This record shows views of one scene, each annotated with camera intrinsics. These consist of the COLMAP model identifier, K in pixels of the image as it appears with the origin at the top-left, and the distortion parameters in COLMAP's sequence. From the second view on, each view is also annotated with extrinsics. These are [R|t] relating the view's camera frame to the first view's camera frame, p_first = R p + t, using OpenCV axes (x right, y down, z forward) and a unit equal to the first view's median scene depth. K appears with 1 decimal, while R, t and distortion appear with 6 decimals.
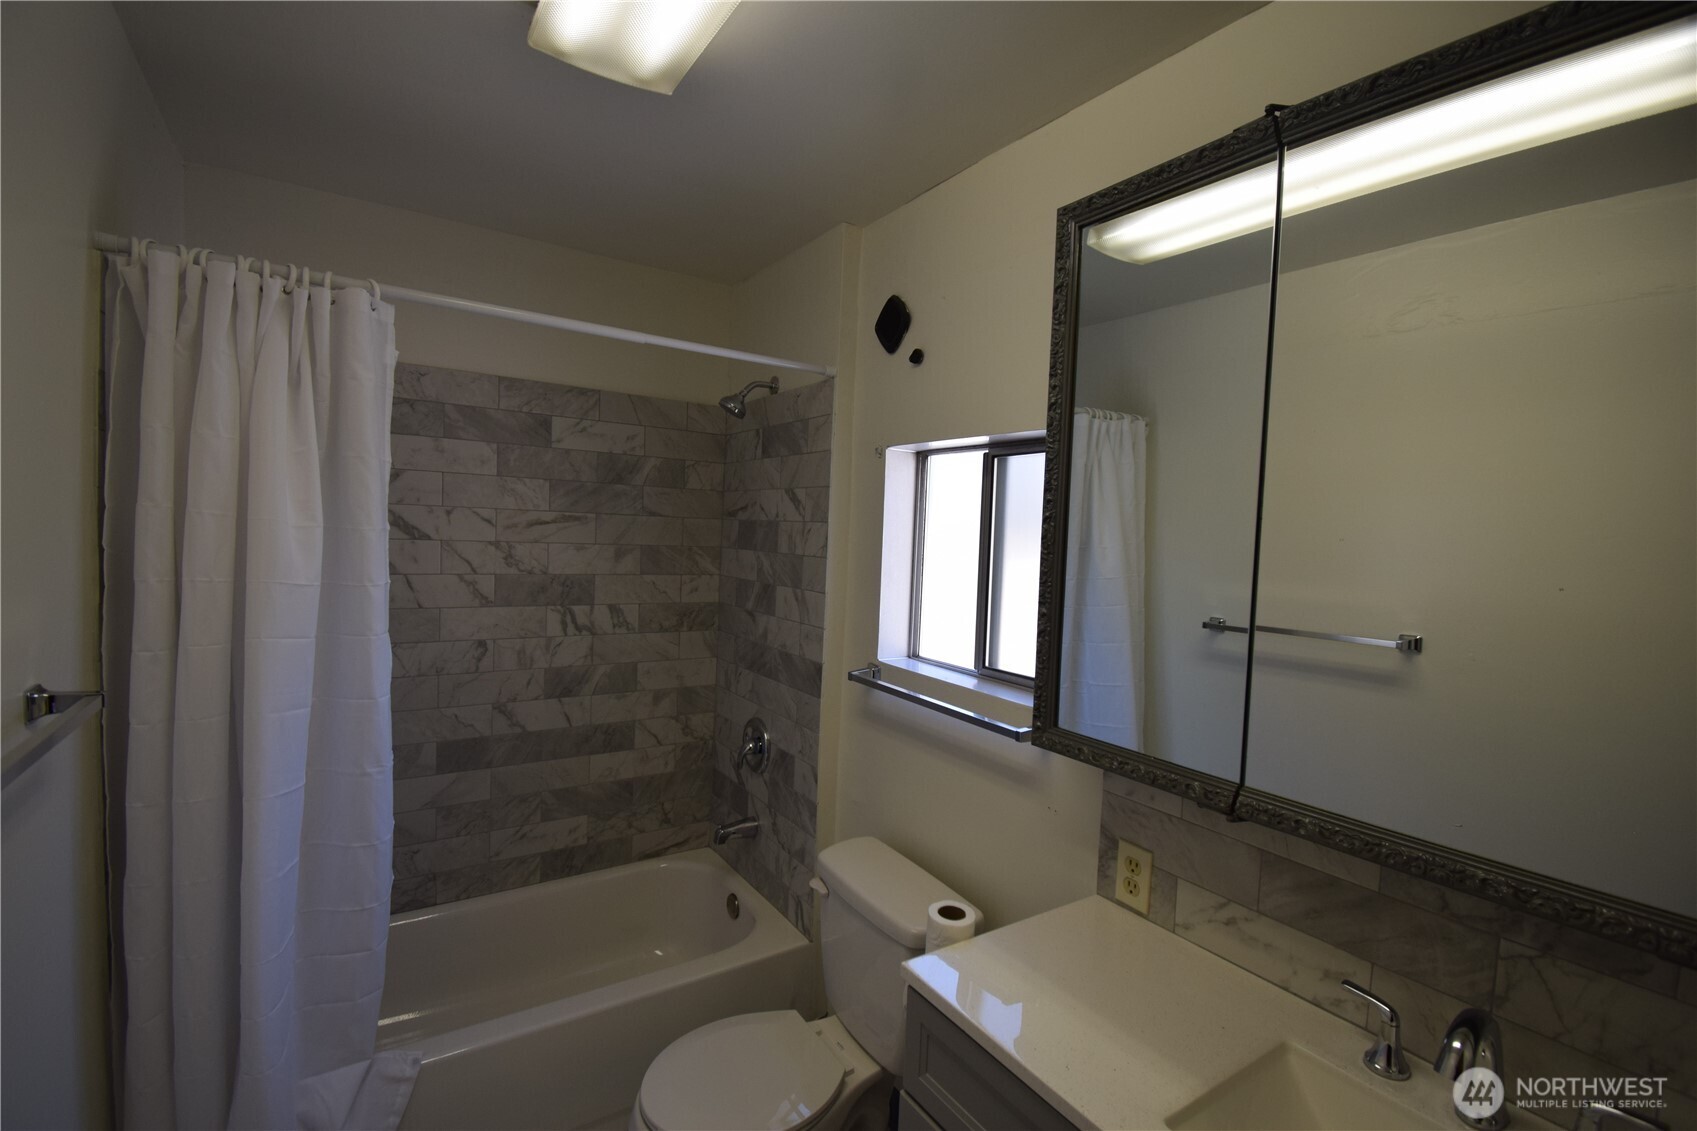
lens RADIAL K [[756.6, 0, 852.4], [0, 756.6, 566.1], [0, 0, 1]] dist [0.018608, -0.026227]
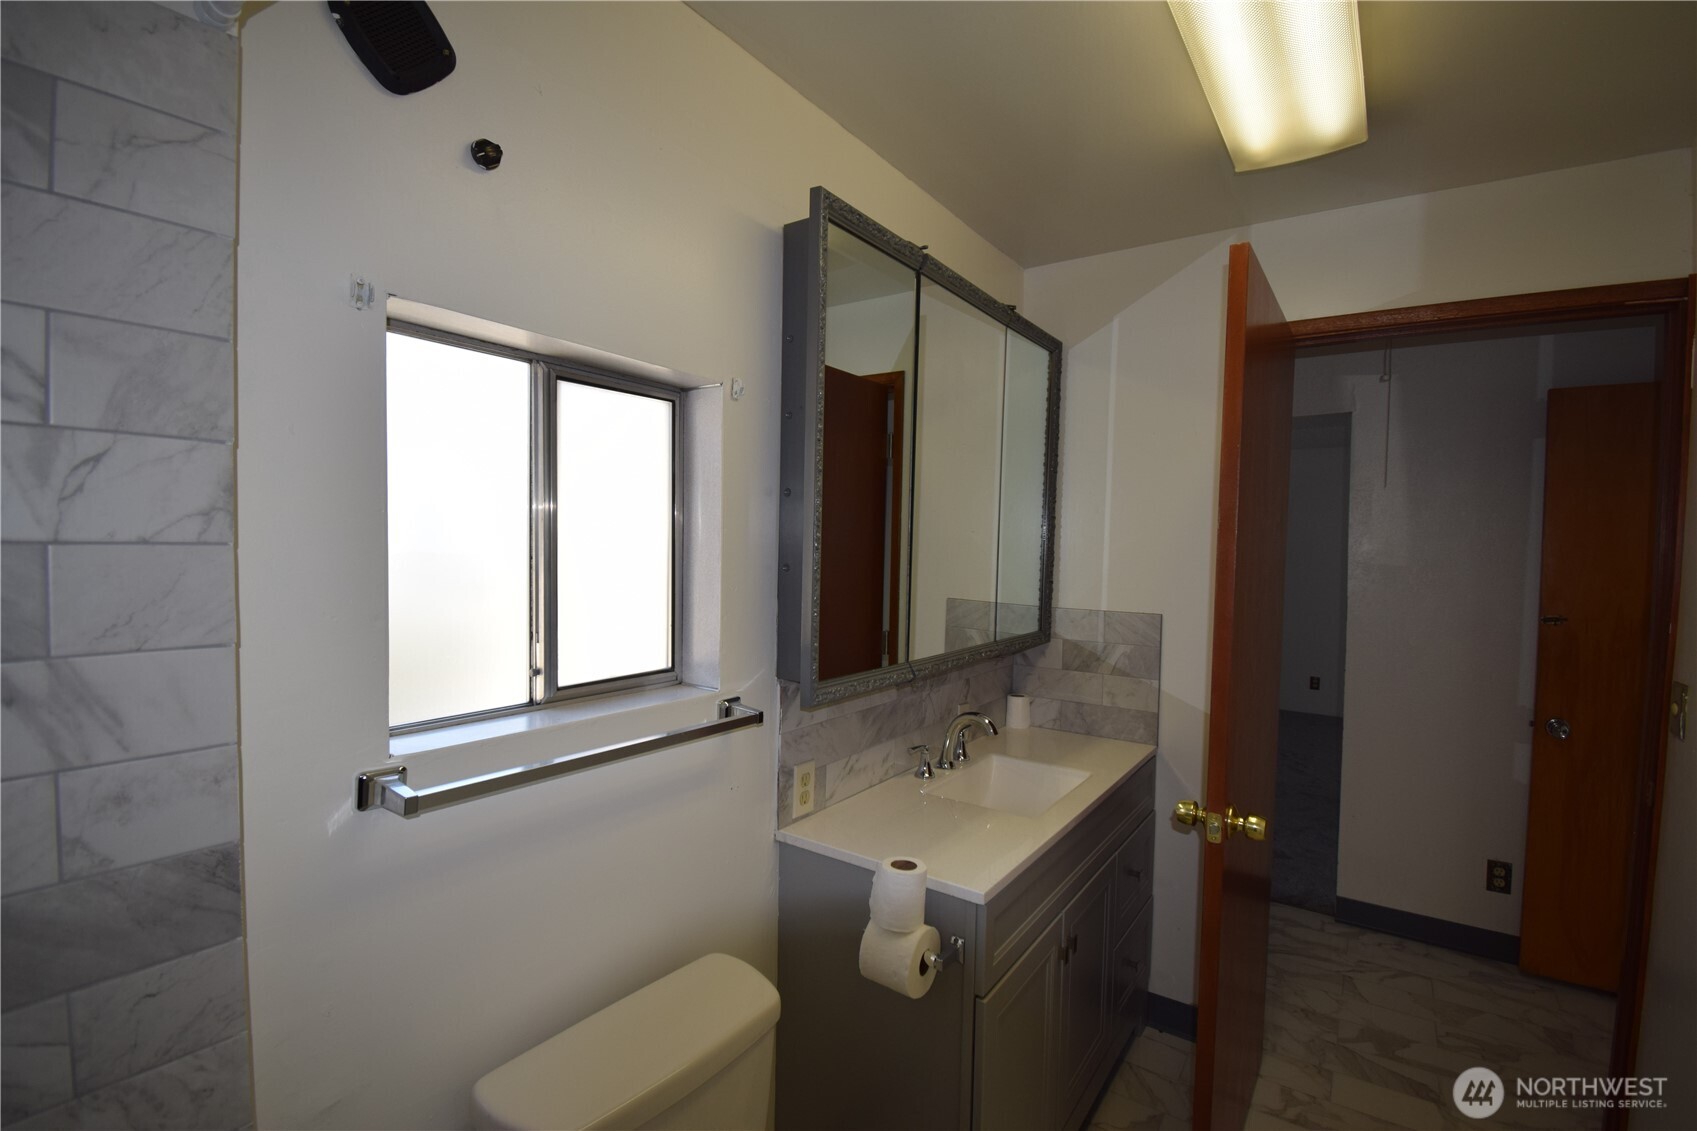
lens RADIAL K [[756.6, 0, 852.4], [0, 756.6, 566.1], [0, 0, 1]] dist [0.018608, -0.026227]
pose [[-0.365345, -0.081164, 0.927327, -0.548995], [0.006673, 0.995938, 0.089798, -0.035438], [-0.930848, 0.038995, -0.363319, 1.006345]]
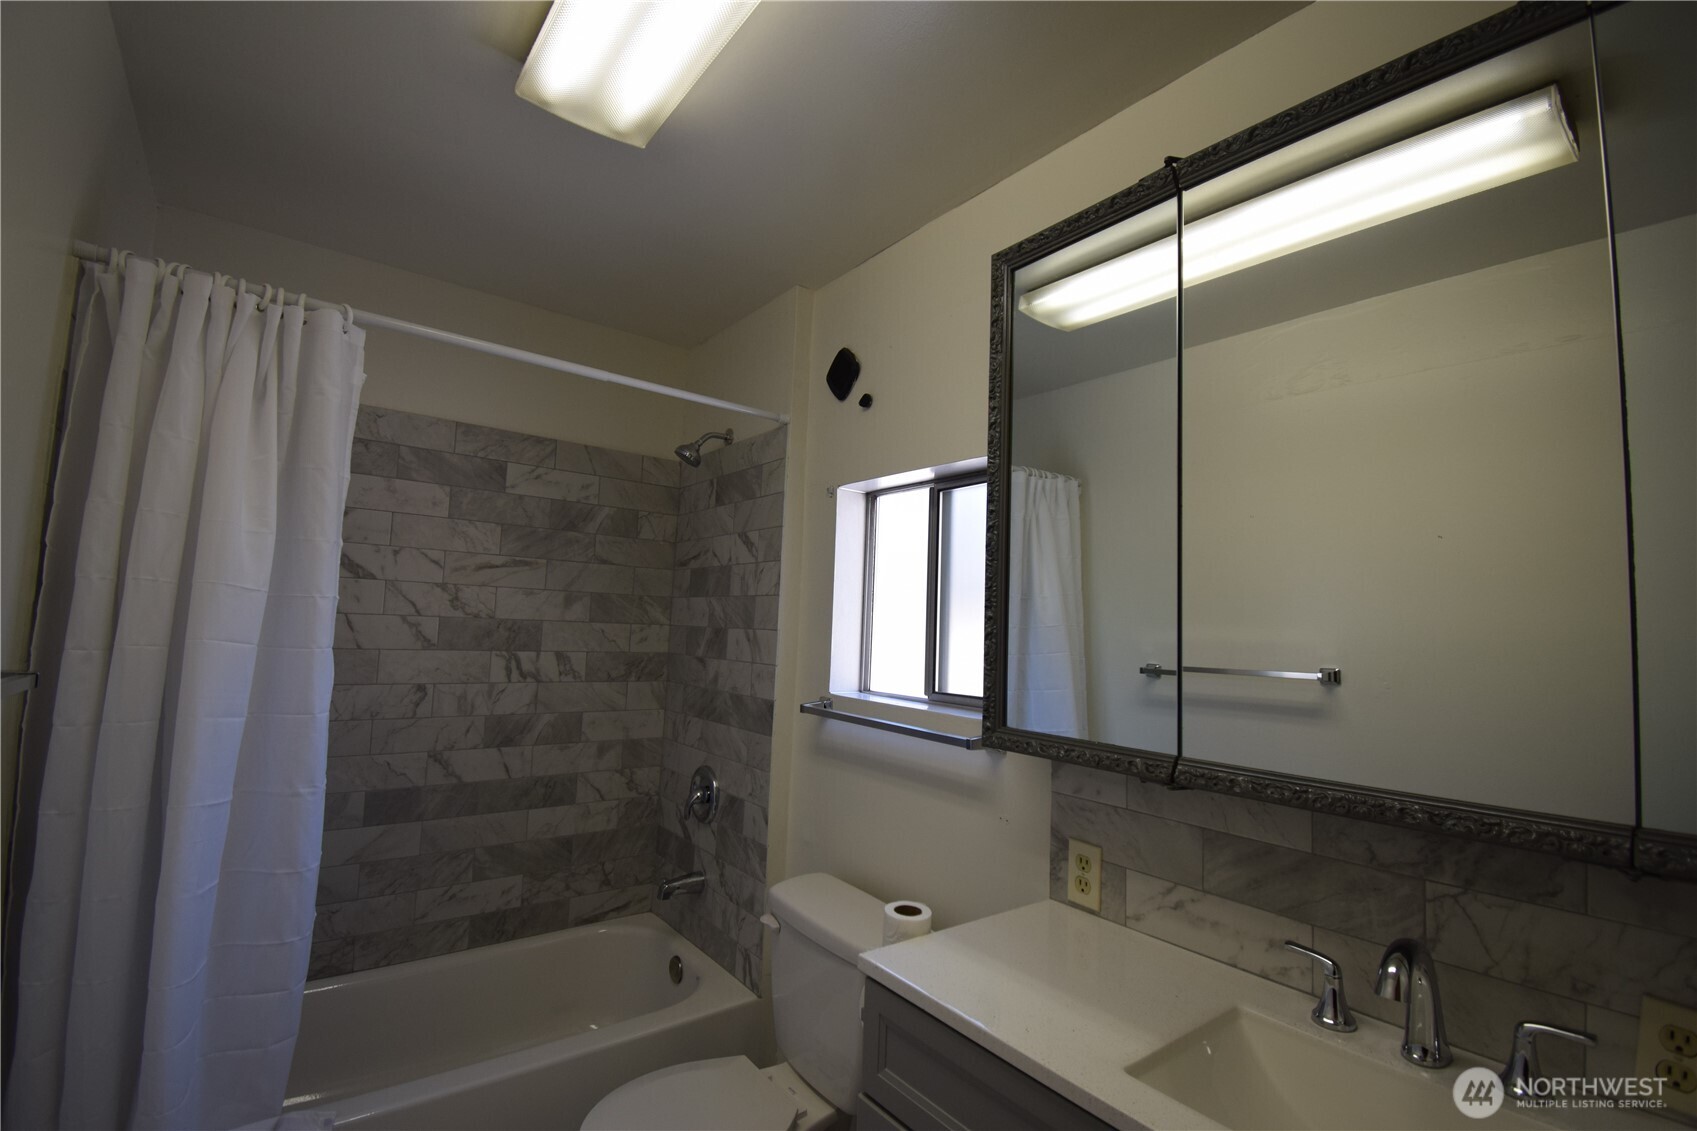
lens RADIAL K [[756.6, 0, 852.4], [0, 756.6, 566.1], [0, 0, 1]] dist [0.018608, -0.026227]
pose [[0.997346, 0.004121, 0.072688, -0.011393], [0.005255, 0.991718, -0.128327, 0.095478], [-0.072615, 0.128368, 0.989065, -0.027139]]
